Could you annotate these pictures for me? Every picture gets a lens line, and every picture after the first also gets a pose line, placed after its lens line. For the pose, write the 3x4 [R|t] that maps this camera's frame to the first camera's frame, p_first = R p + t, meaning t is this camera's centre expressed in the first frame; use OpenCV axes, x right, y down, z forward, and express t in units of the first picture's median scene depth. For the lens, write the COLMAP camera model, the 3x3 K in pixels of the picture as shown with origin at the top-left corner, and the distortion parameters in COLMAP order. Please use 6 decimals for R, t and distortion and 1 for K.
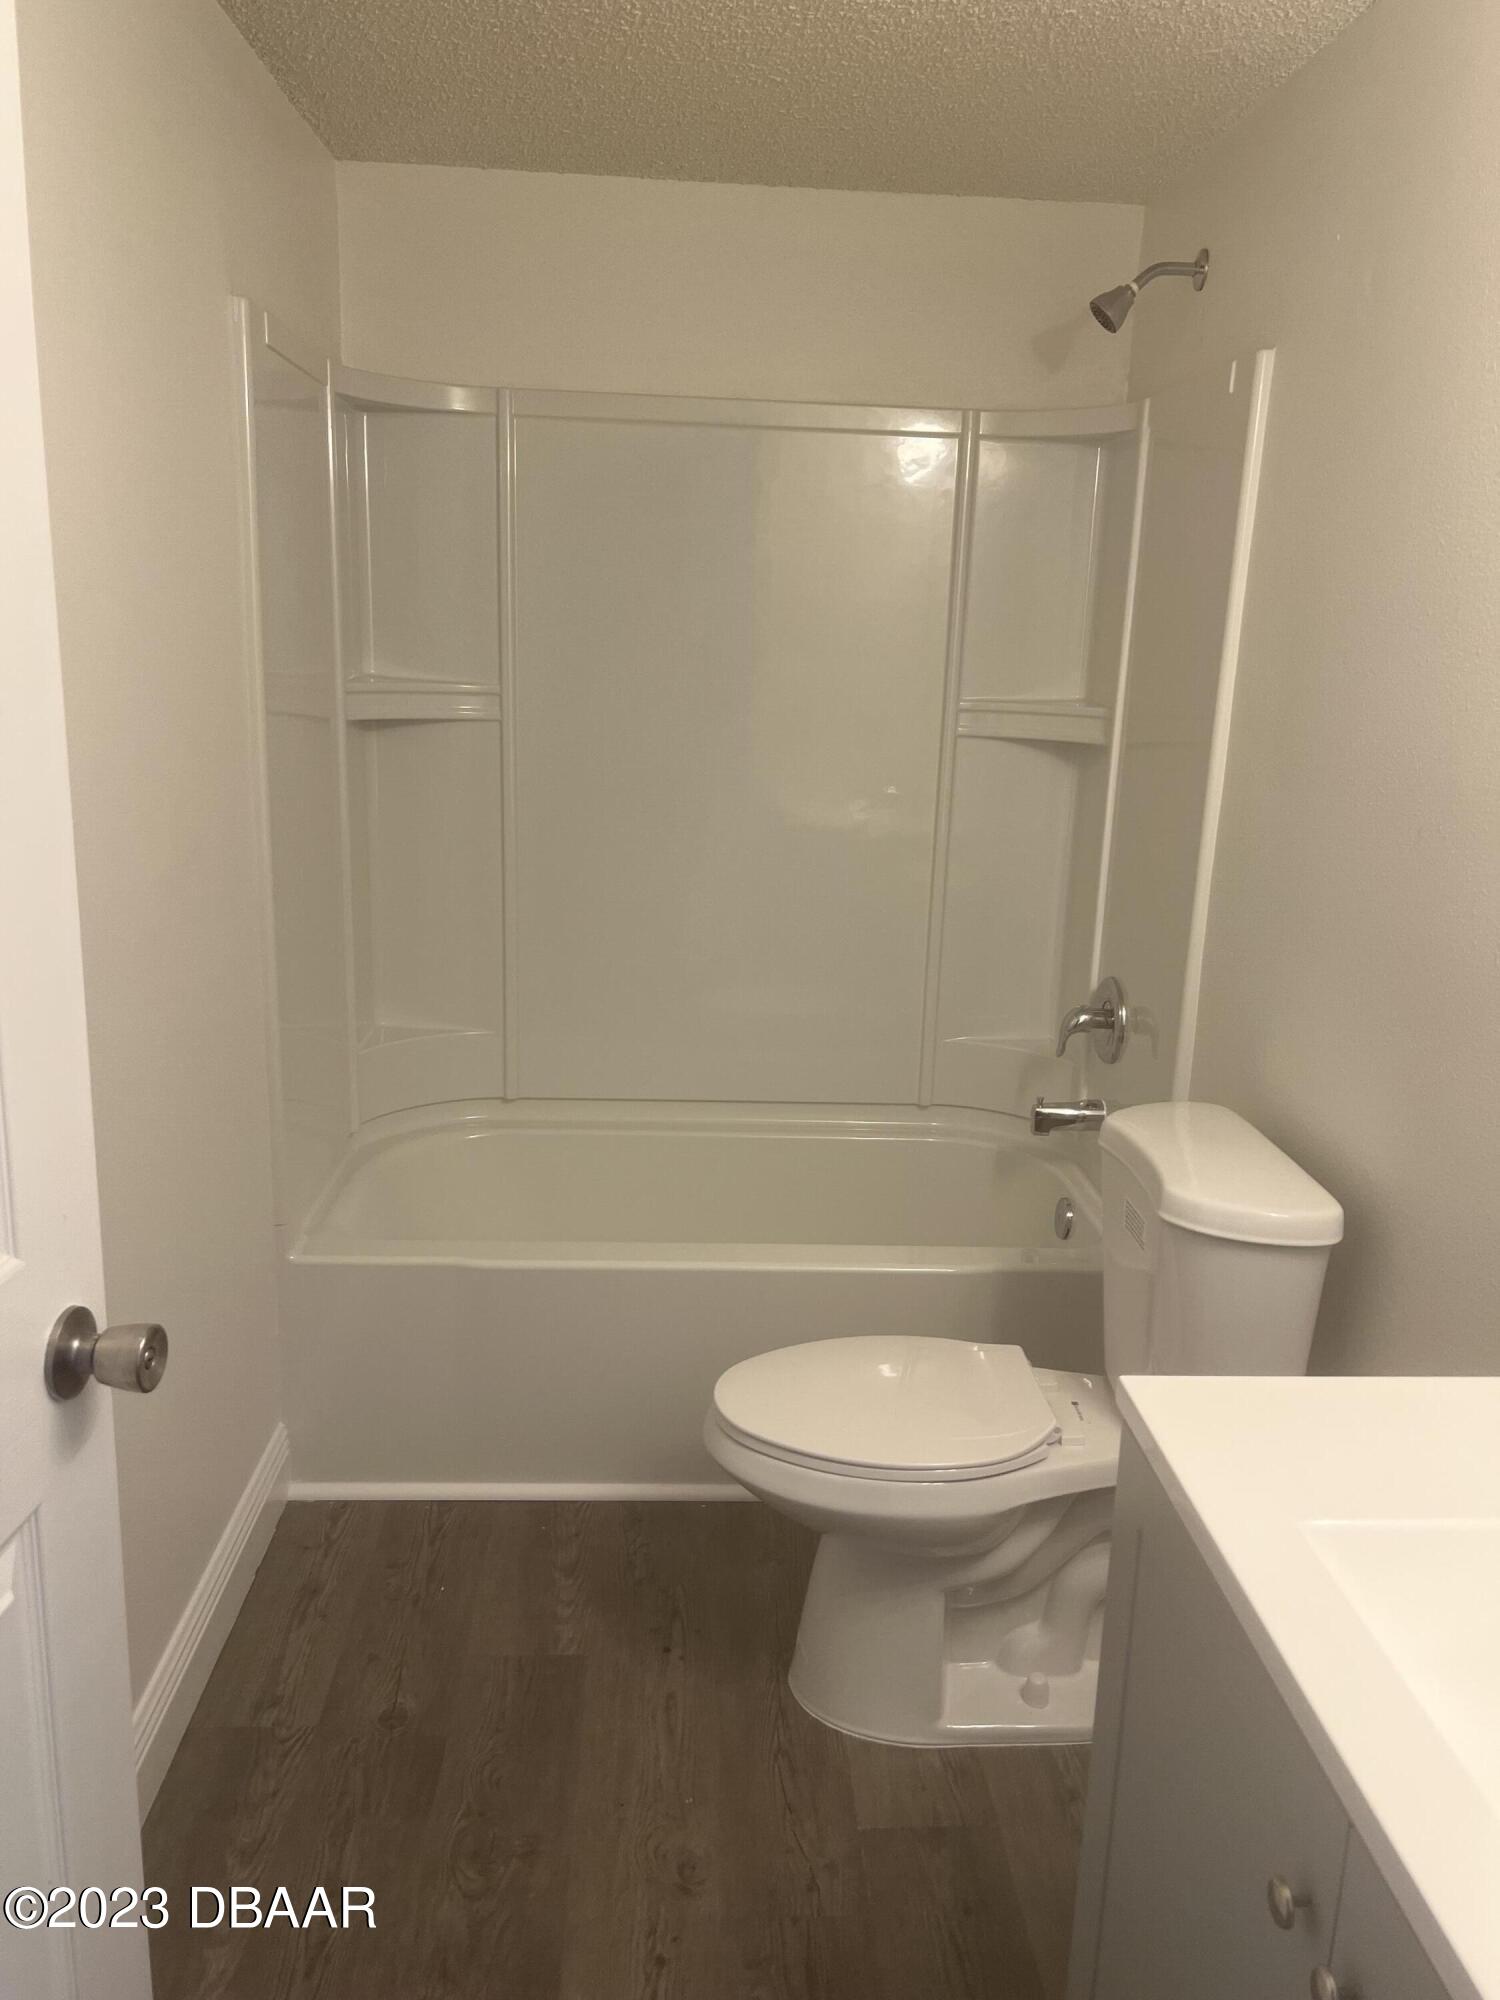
lens RADIAL K [[1501.9, 0, 757.7], [0, 1501.9, 998.5], [0, 0, 1]] dist [0.050660, -0.064117]
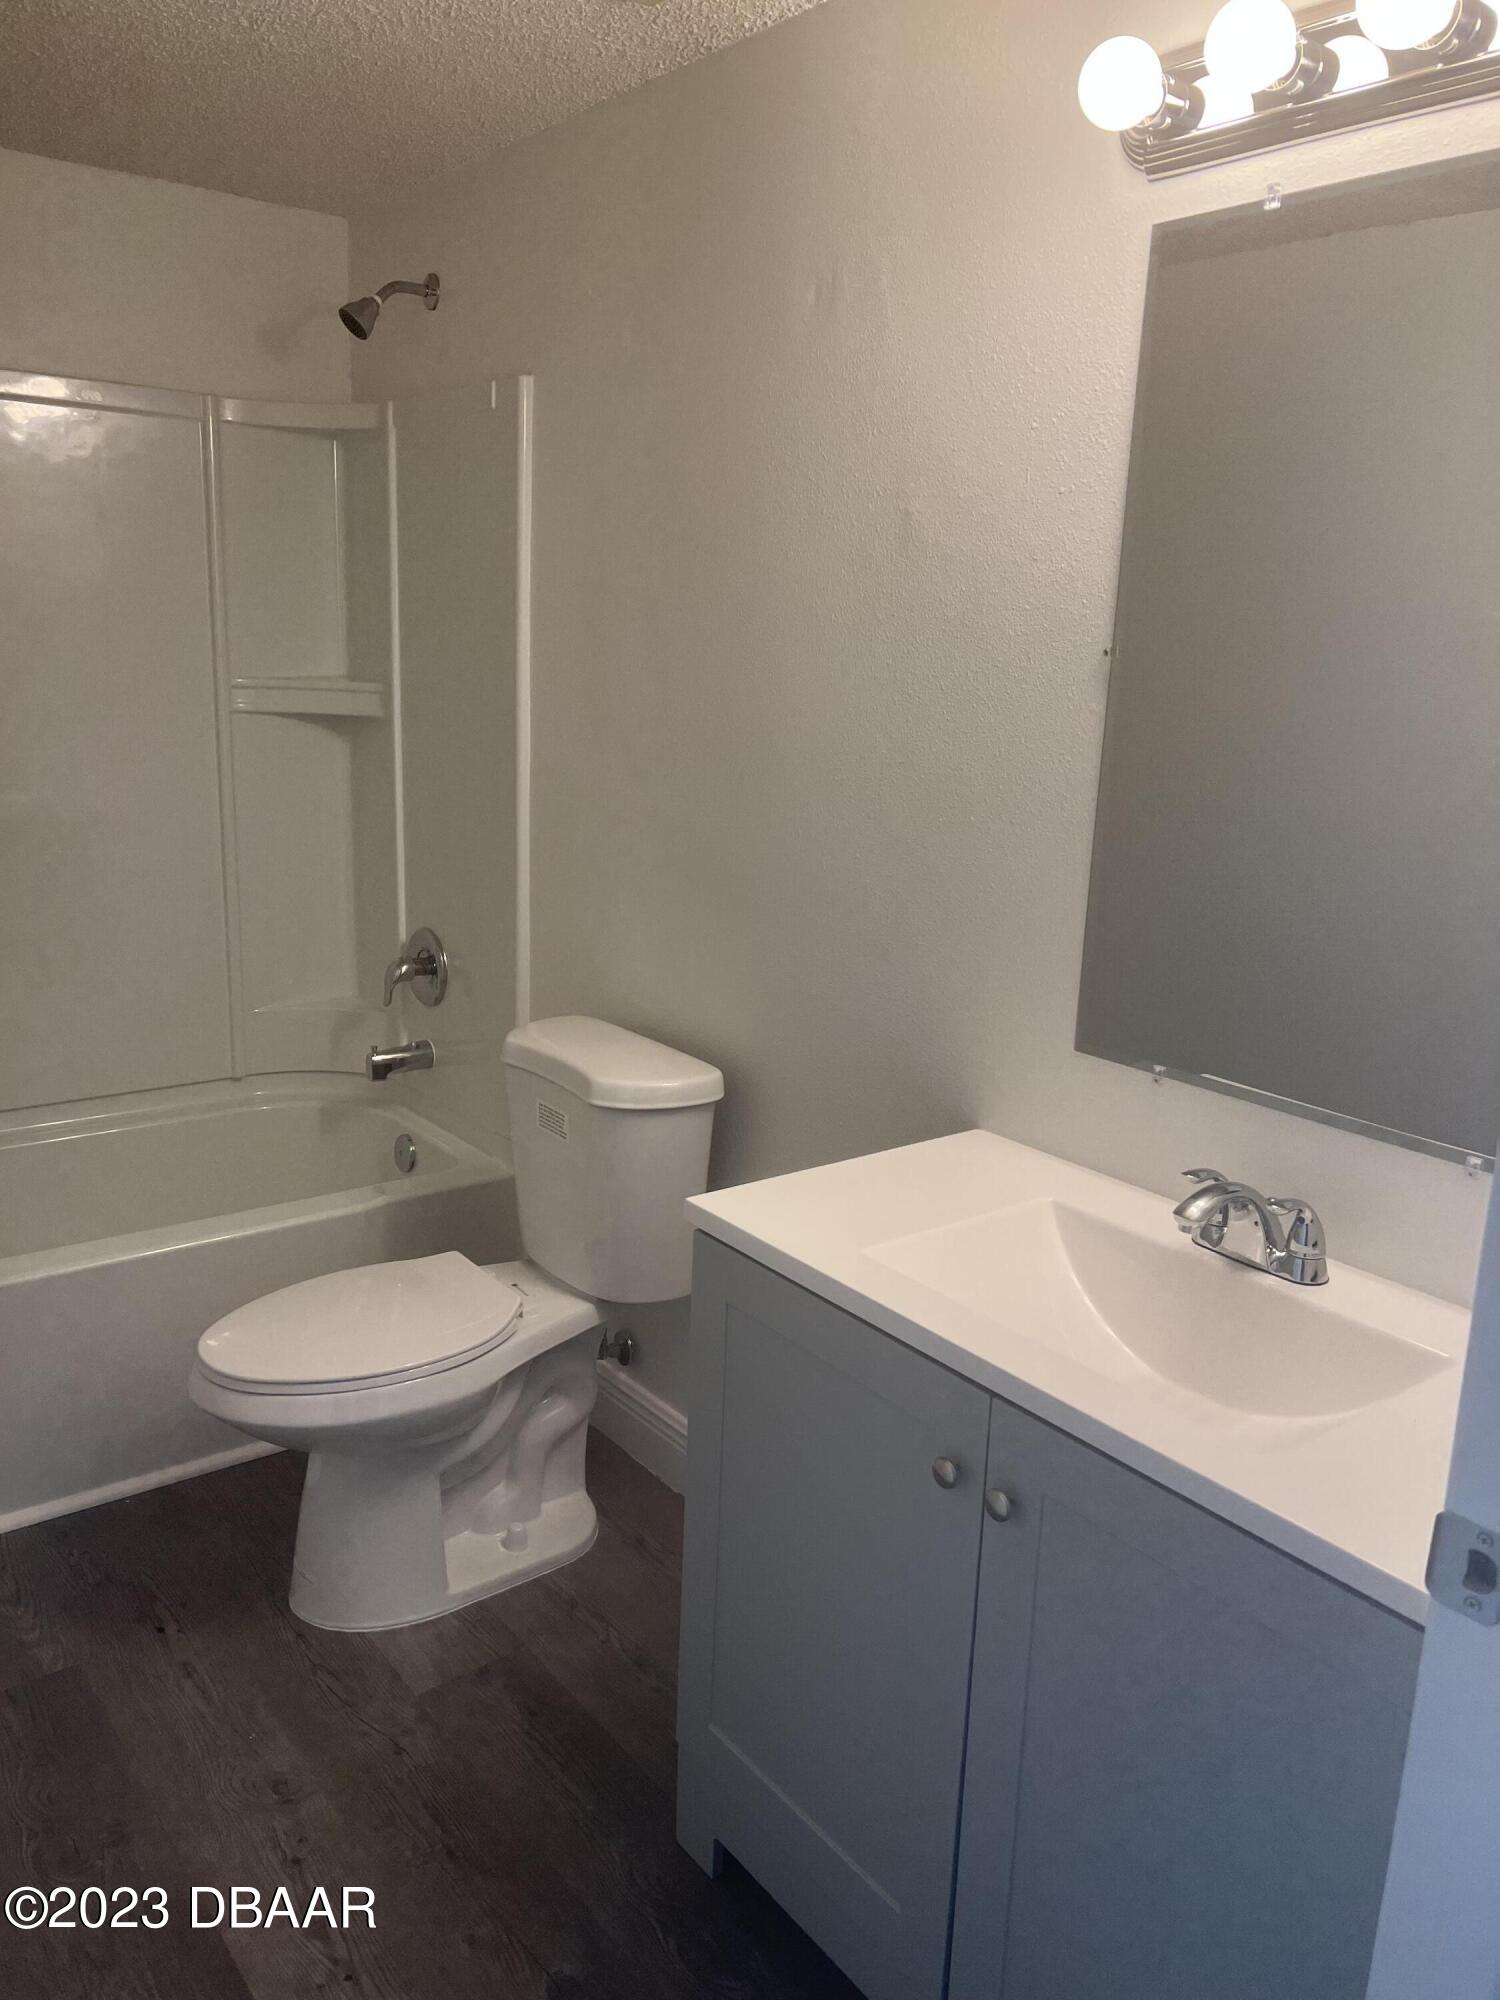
lens RADIAL K [[1501.9, 0, 757.7], [0, 1501.9, 998.5], [0, 0, 1]] dist [0.050660, -0.064117]
pose [[0.820660, -0.131443, 0.556093, -0.204241], [0.123416, 0.990986, 0.052106, 0.010611], [-0.557930, 0.025870, 0.829485, -0.054450]]
